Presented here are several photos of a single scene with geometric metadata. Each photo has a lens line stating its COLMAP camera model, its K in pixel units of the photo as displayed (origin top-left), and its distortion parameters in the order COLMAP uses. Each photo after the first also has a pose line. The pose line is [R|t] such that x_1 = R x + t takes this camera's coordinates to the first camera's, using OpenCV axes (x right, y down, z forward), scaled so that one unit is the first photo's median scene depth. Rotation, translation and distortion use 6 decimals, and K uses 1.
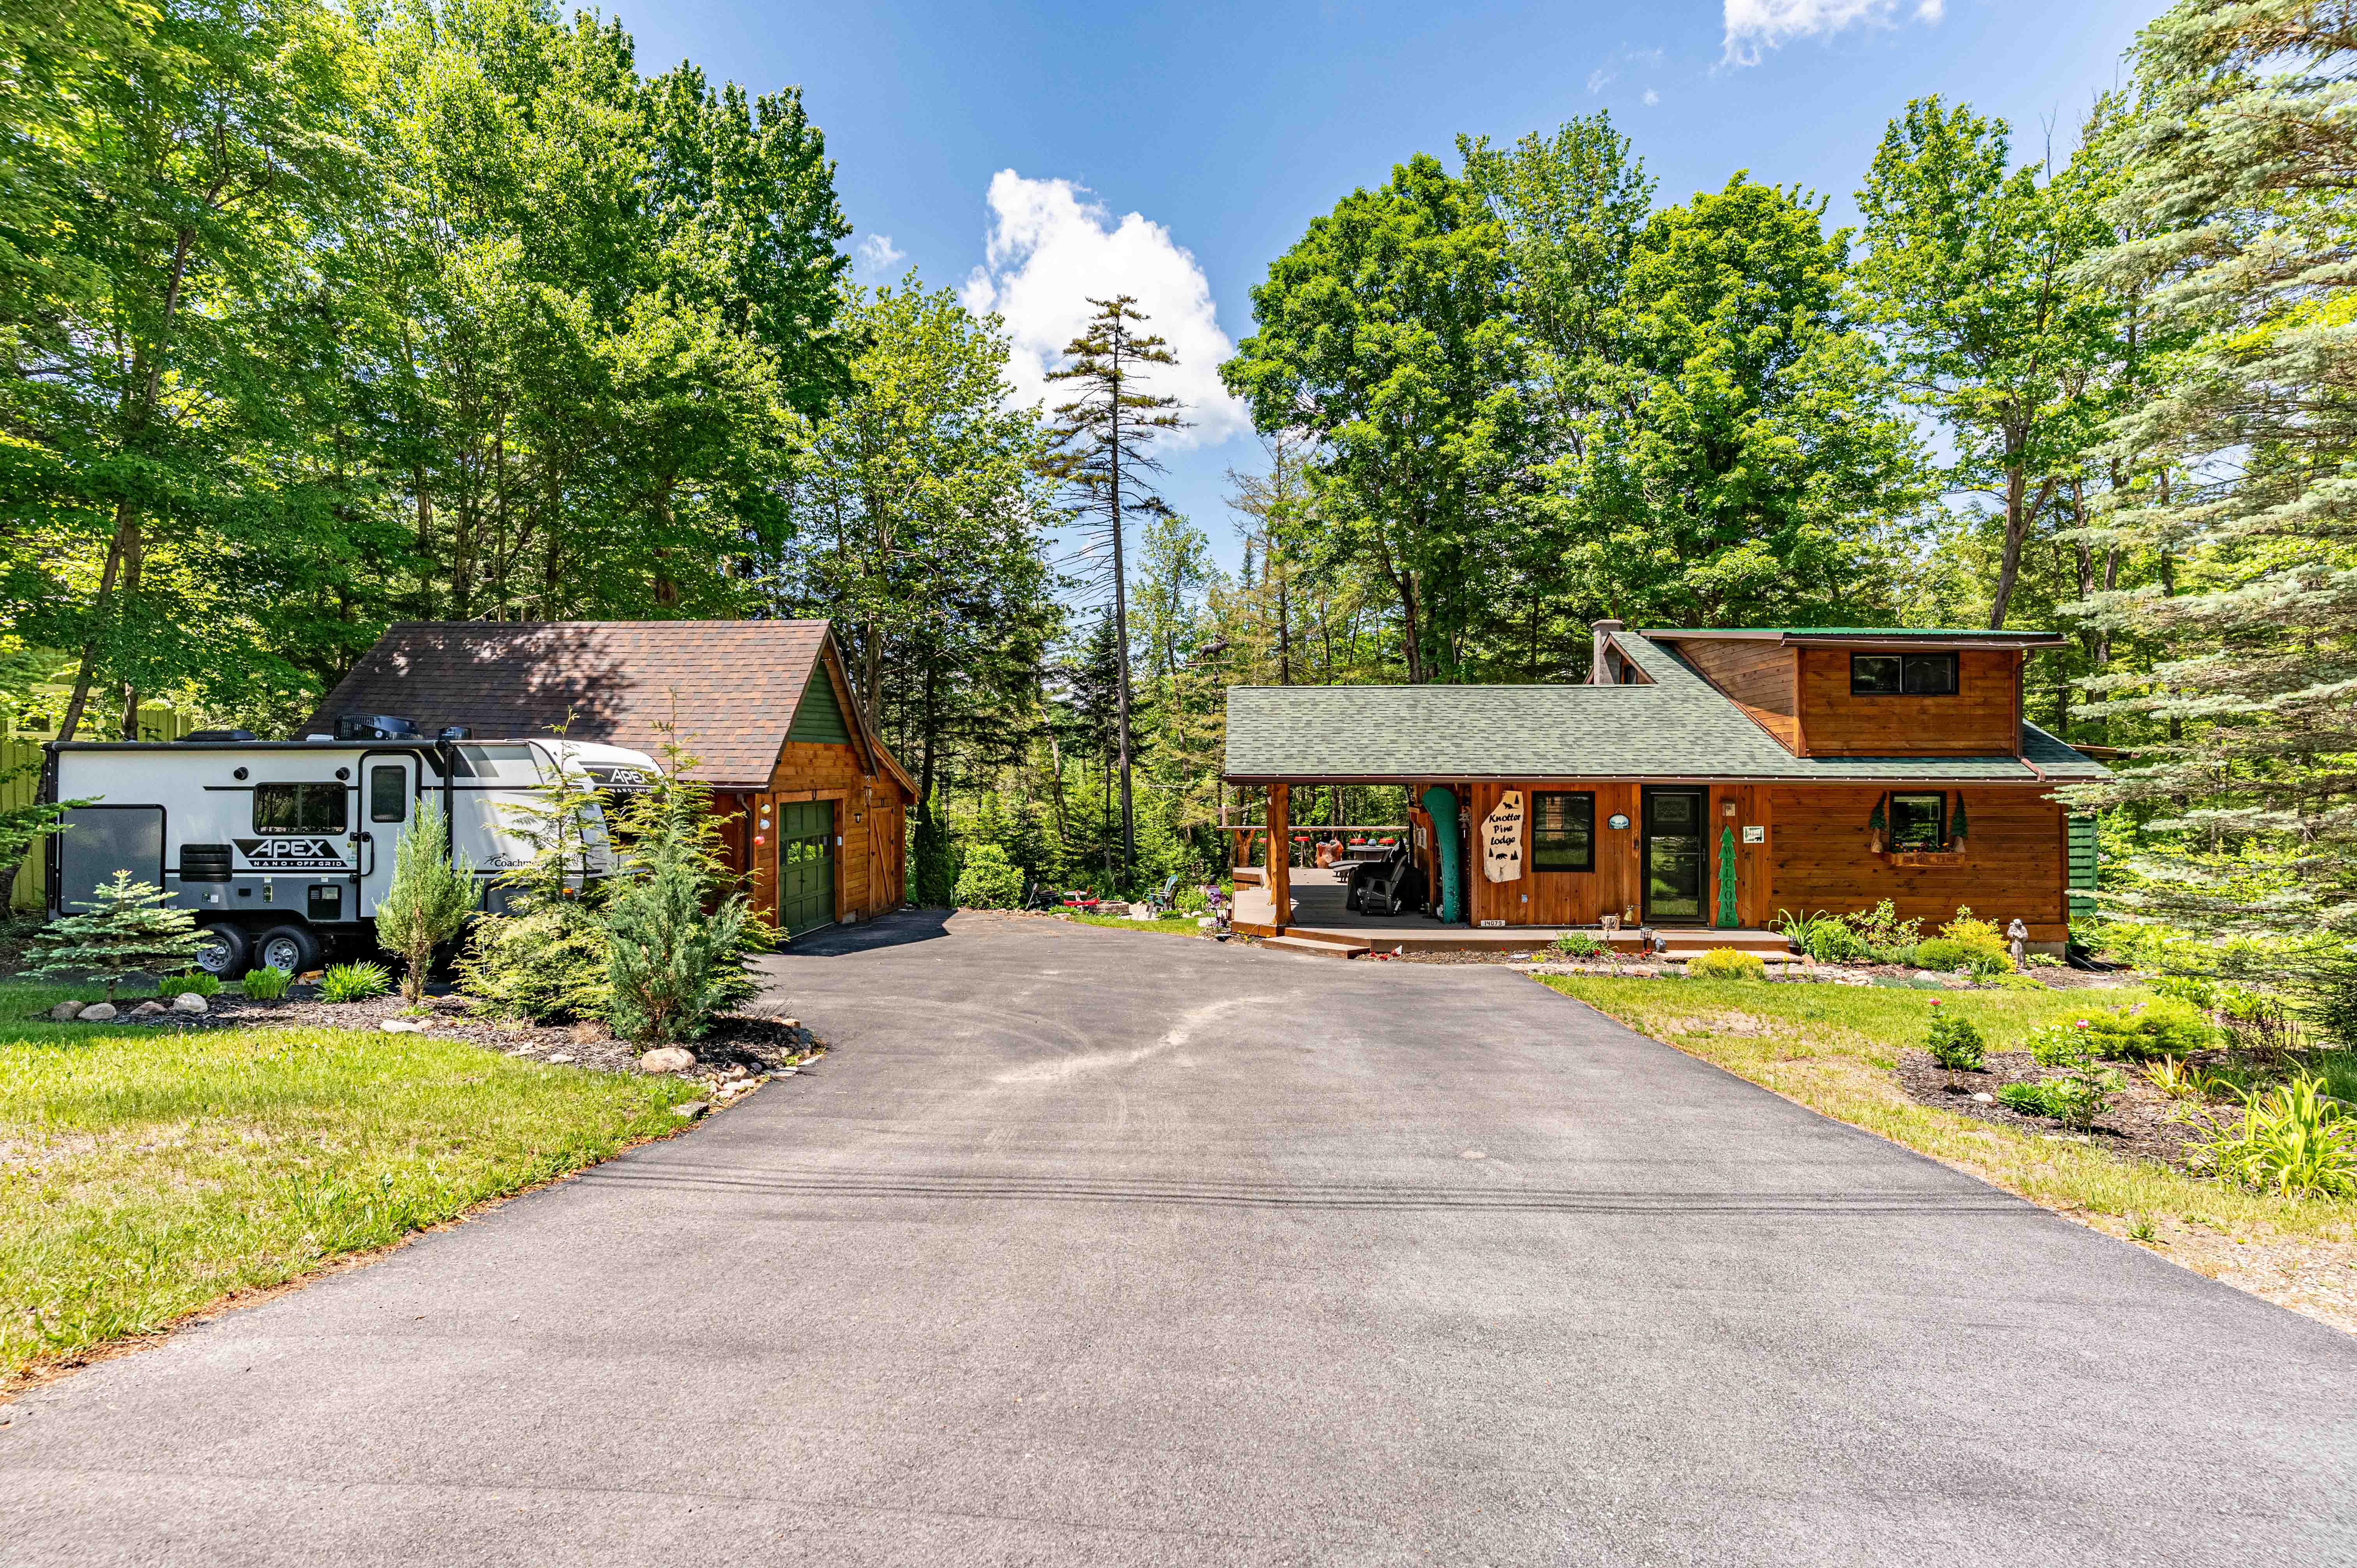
lens RADIAL K [[1118.1, 0, 1172.4], [0, 1118.1, 777.2], [0, 0, 1]] dist [0.001379, -0.000991]
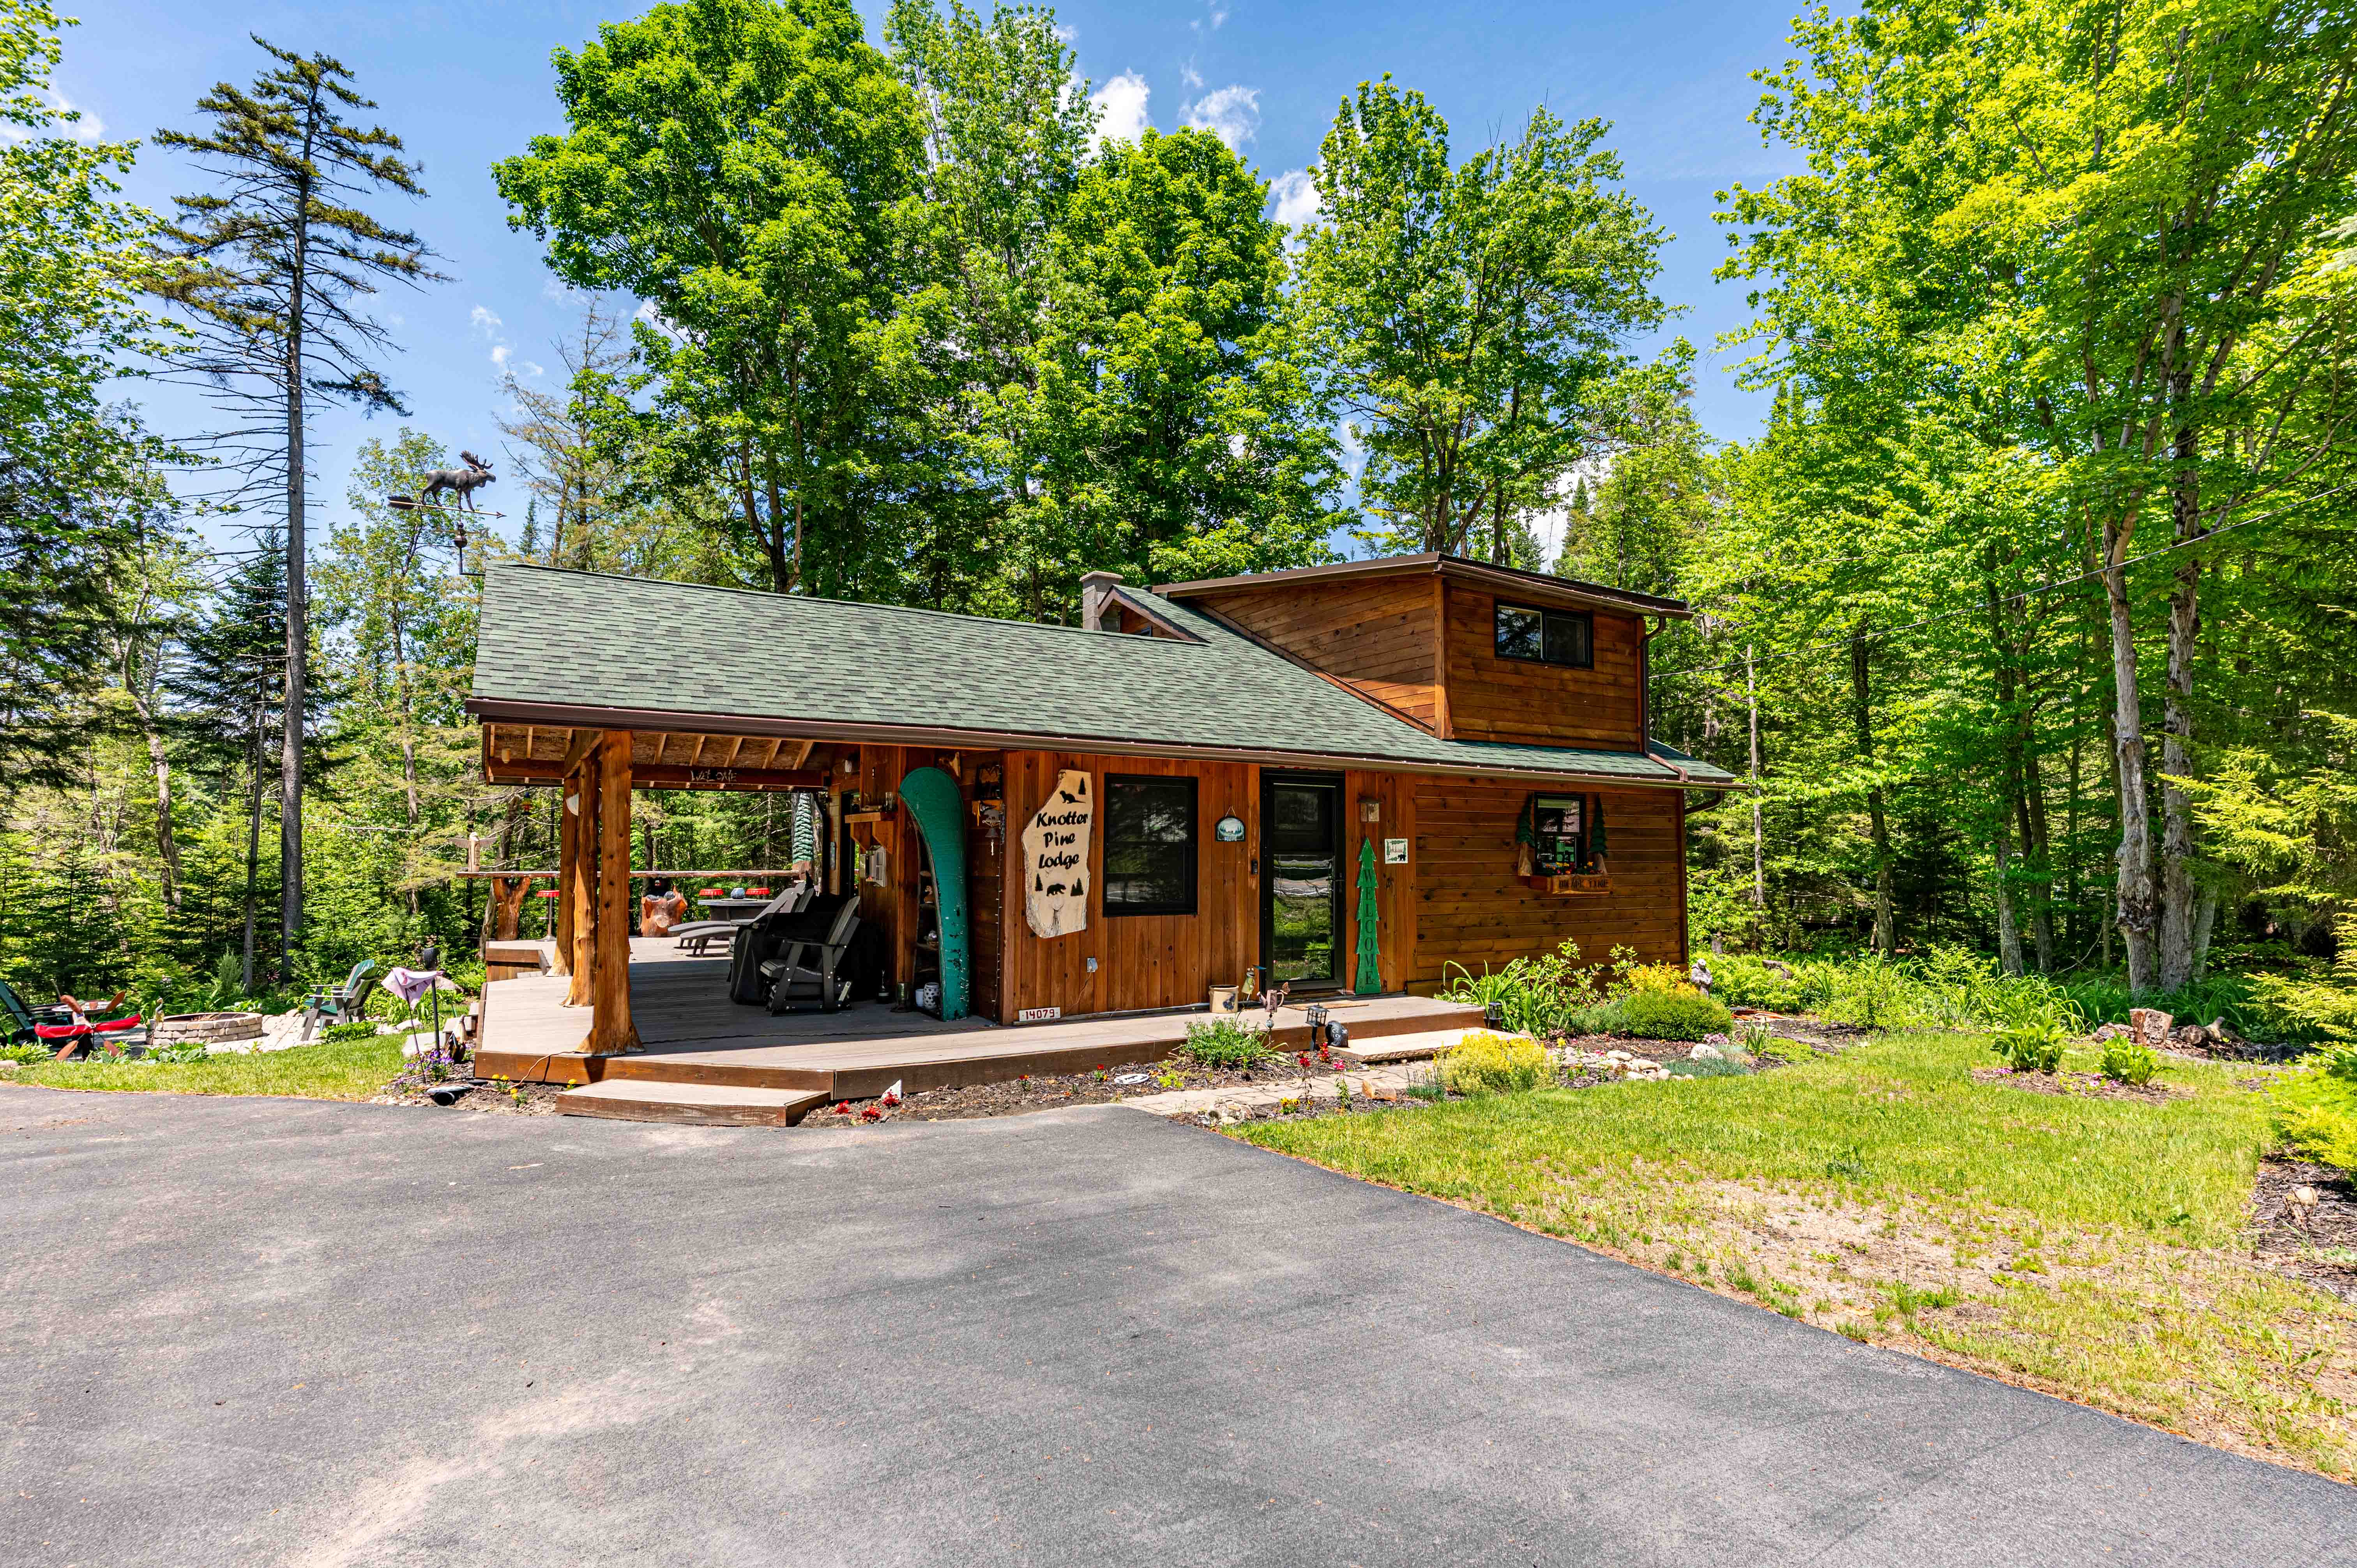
lens RADIAL K [[1149.2, 0, 1172.3], [0, 1149.2, 785.6], [0, 0, 1]] dist [-0.003406, -0.000410]
pose [[0.831867, 0.036845, 0.553750, 0.023499], [-0.007320, 0.998435, -0.055437, 0.040973], [-0.554927, 0.042063, 0.830835, 0.402829]]
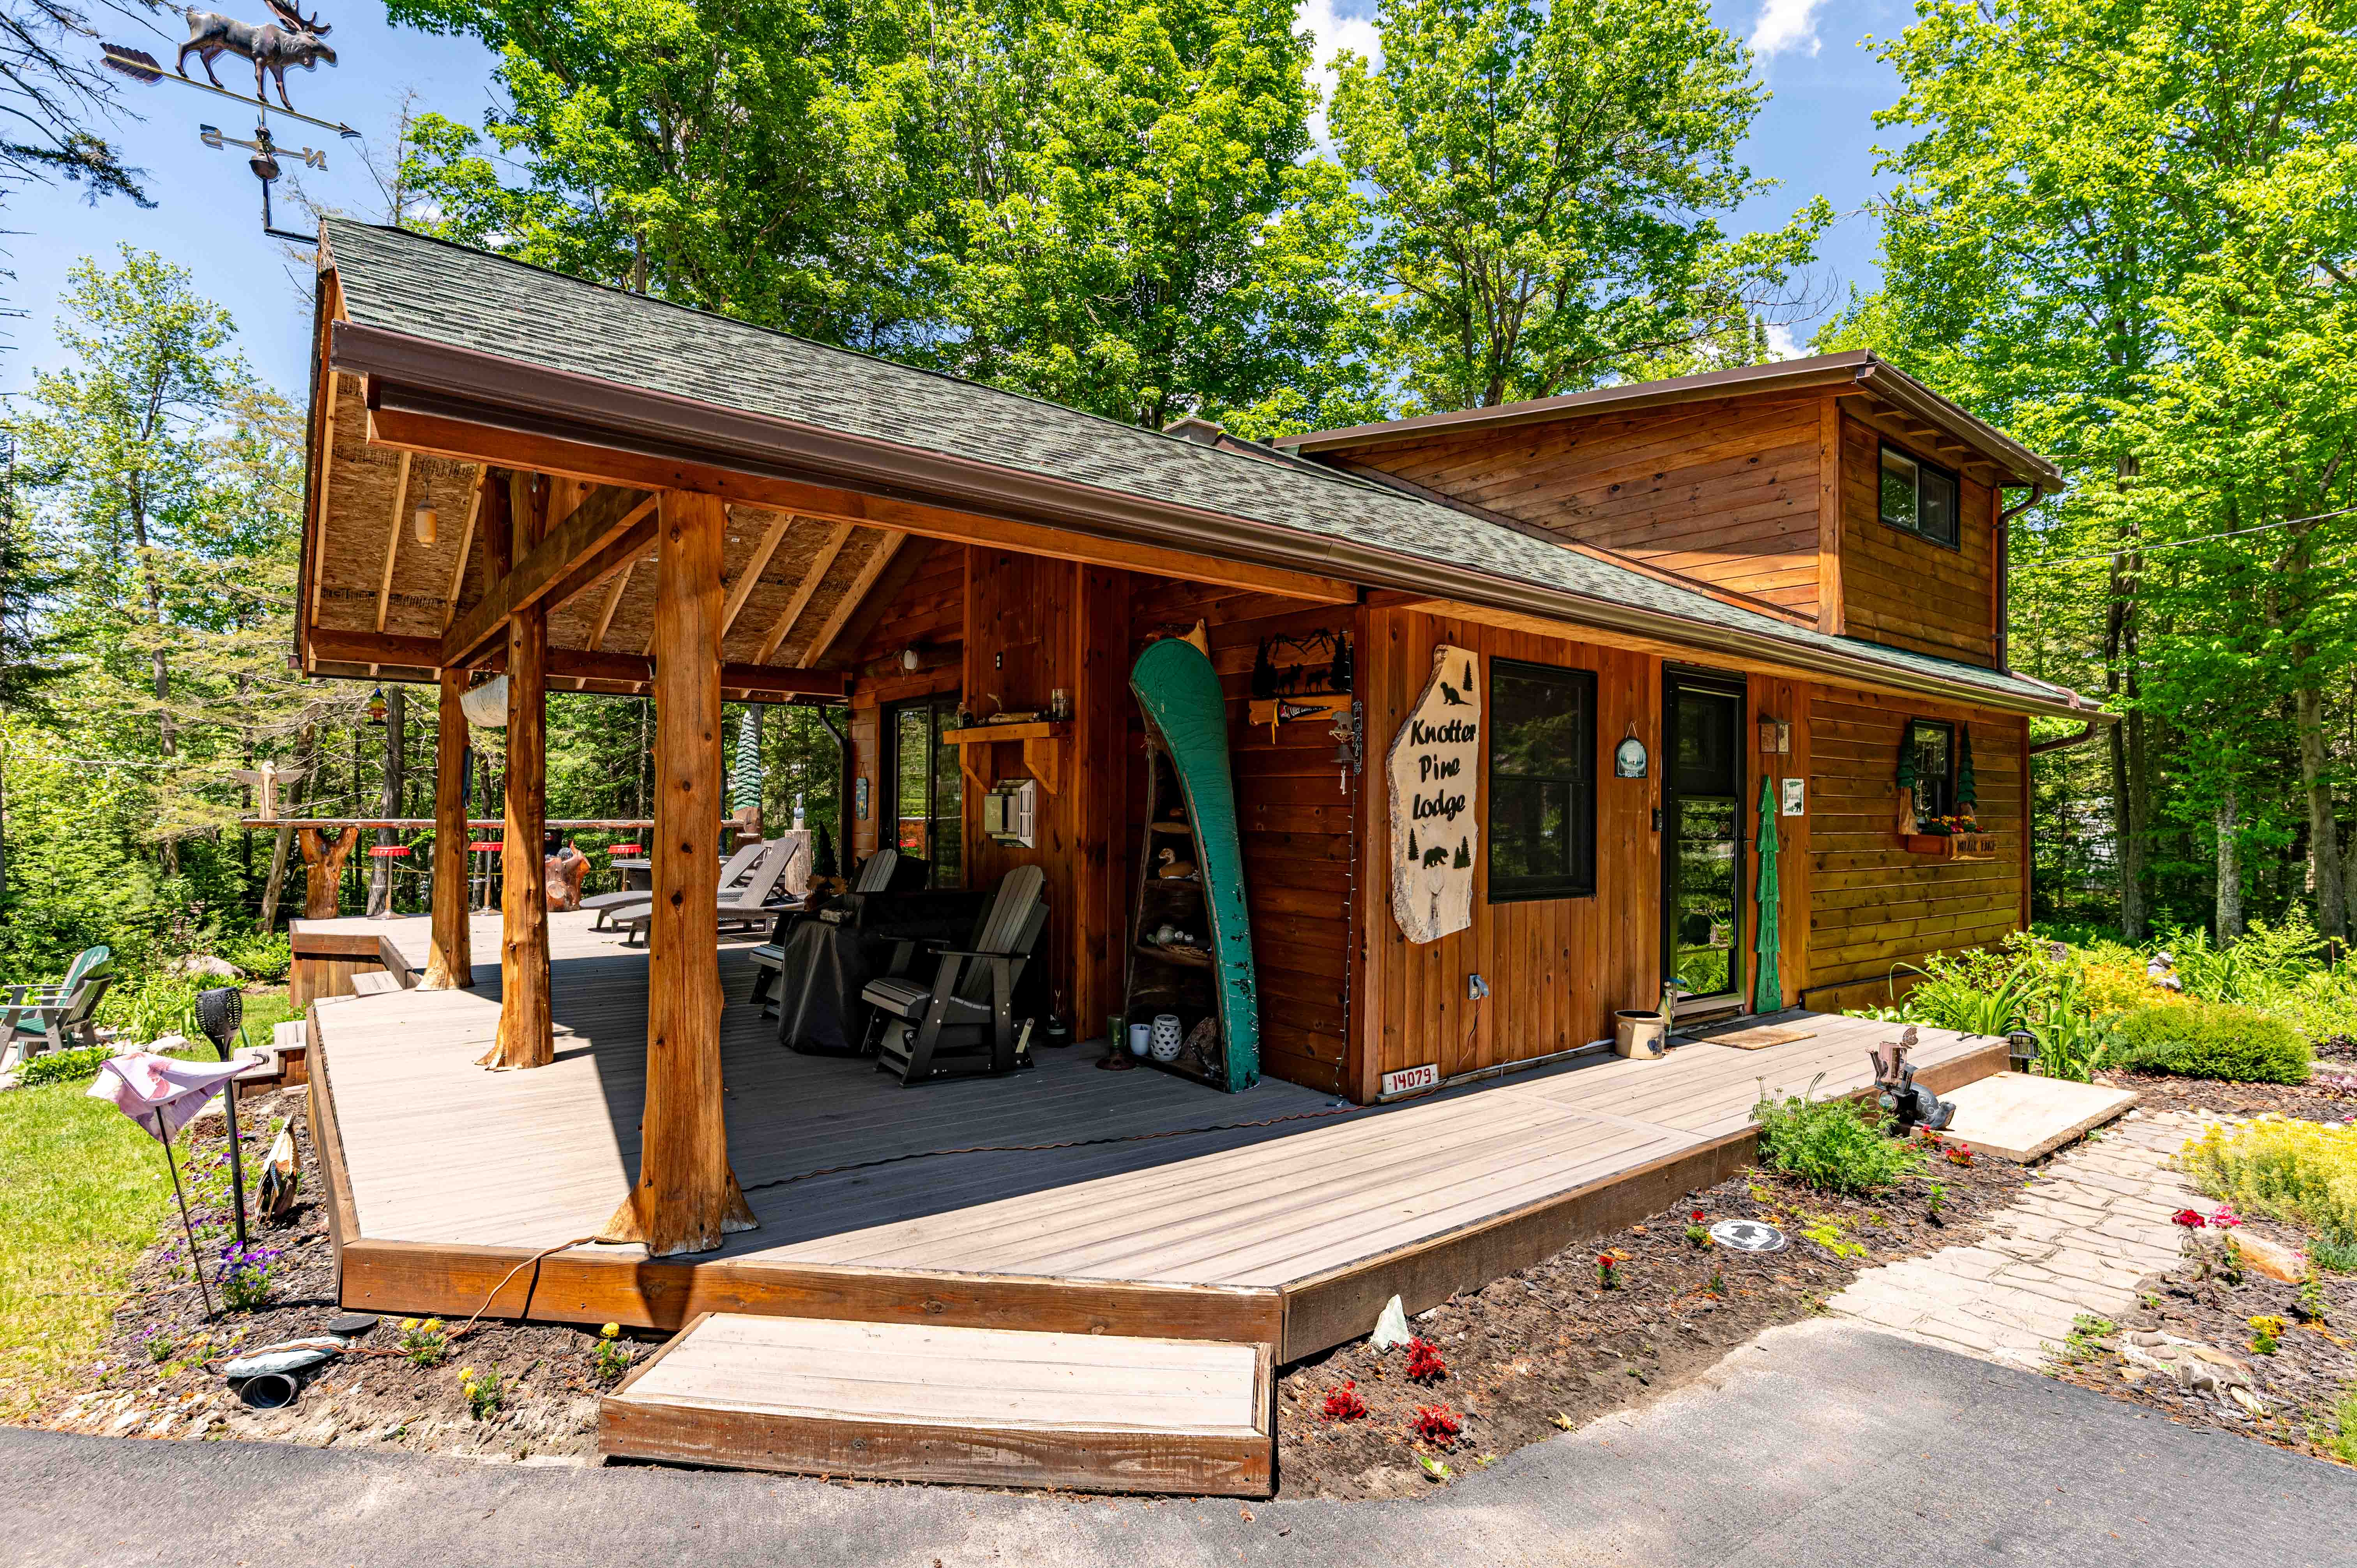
lens RADIAL K [[1166.7, 0, 1180.0], [0, 1166.7, 781.9], [0, 0, 1]] dist [-0.001825, 0.000979]
pose [[0.752214, 0.024379, 0.658468, 0.024194], [-0.016043, 0.999697, -0.018687, 0.046144], [-0.658724, 0.003493, 0.752377, 0.647482]]
